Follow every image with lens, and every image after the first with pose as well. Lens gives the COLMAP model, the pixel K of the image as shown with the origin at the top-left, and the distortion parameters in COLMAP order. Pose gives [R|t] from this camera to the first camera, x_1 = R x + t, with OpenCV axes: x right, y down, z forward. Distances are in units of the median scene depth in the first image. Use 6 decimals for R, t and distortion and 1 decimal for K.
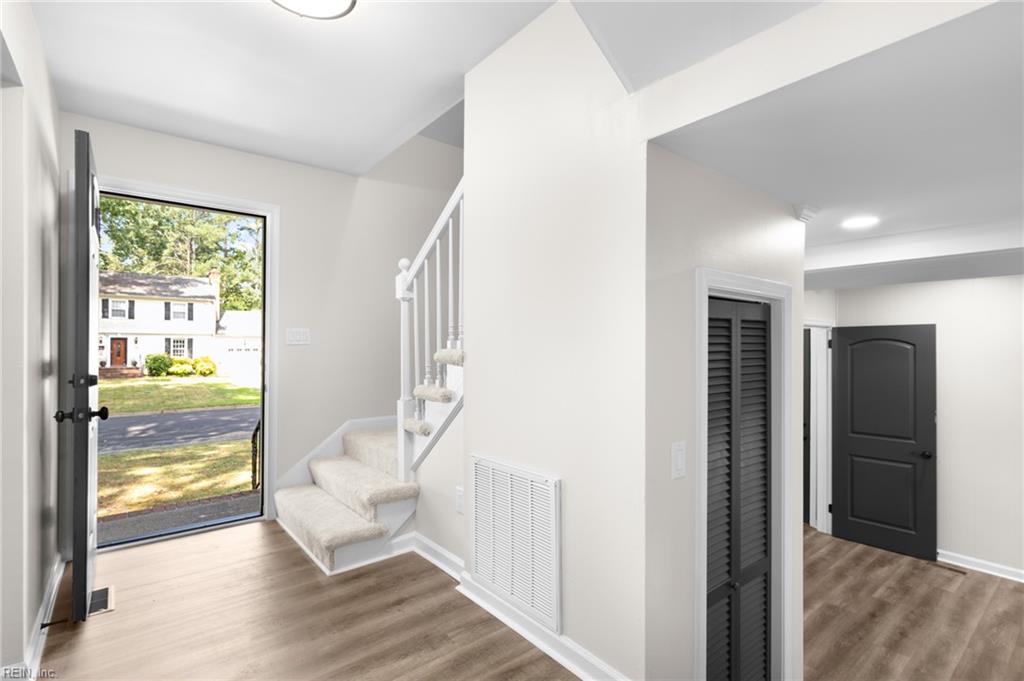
lens RADIAL K [[486.5, 0, 519.1], [0, 486.5, 342.8], [0, 0, 1]] dist [-0.009063, 0.004041]
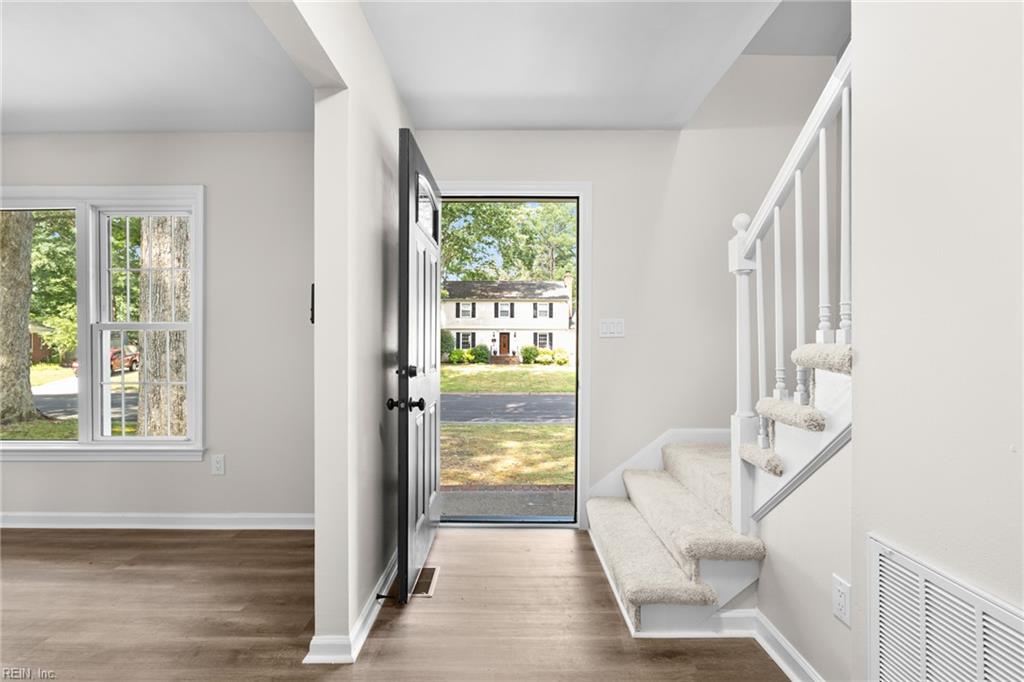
lens RADIAL K [[486.5, 0, 507.6], [0, 486.5, 339.3], [0, 0, 1]] dist [-0.009063, 0.004041]
pose [[0.772472, 0.002515, -0.635044, -0.053684], [0.001320, 0.999984, 0.005565, 0.003042], [0.635047, -0.005137, 0.772456, 0.252795]]
